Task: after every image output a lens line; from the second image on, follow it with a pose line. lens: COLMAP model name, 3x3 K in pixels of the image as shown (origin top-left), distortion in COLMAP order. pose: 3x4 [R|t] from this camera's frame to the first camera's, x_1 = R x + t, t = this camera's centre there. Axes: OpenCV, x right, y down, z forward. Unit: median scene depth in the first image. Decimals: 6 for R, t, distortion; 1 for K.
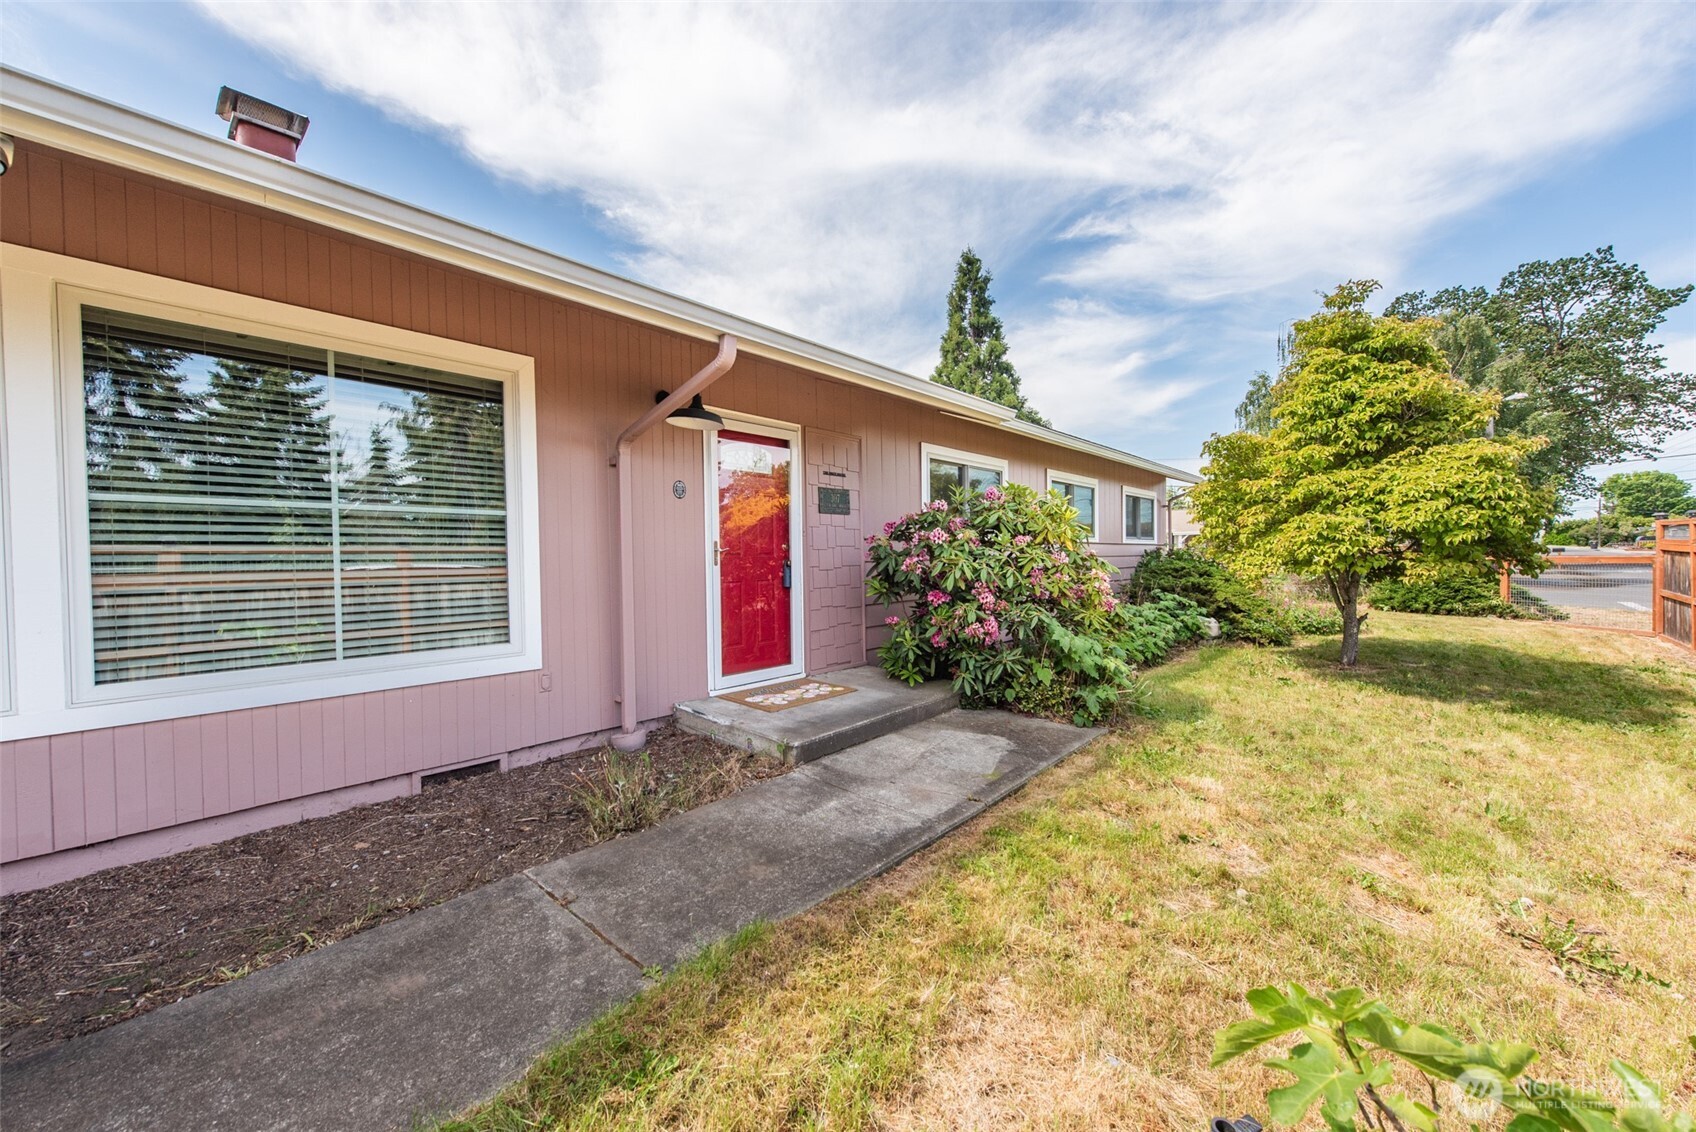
lens RADIAL K [[662.0, 0, 843.9], [0, 662.0, 568.1], [0, 0, 1]] dist [0.013910, -0.008321]
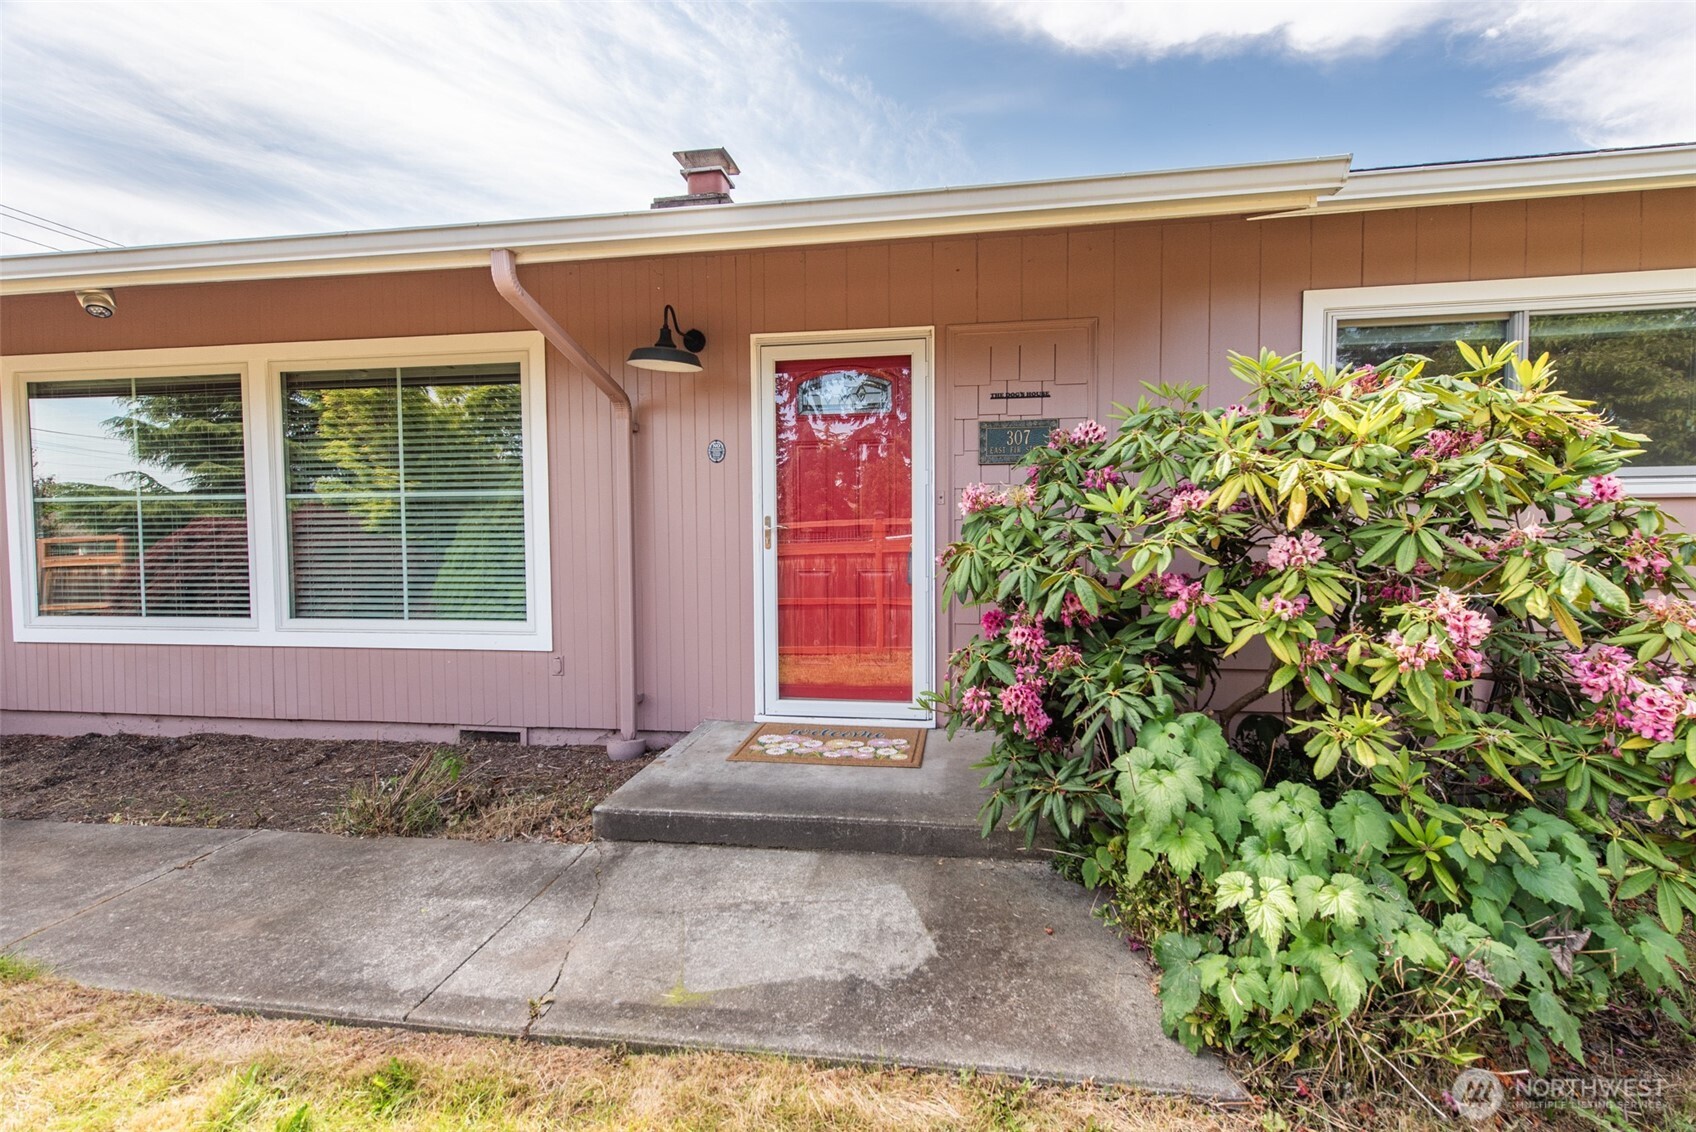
lens RADIAL K [[758.7, 0, 848.0], [0, 758.7, 566.0], [0, 0, 1]] dist [0.001662, 0.000224]
pose [[0.536166, 0.042911, -0.843021, 0.723483], [-0.015021, 0.999034, 0.041299, -0.026518], [0.843979, -0.009480, 0.536293, 0.784565]]
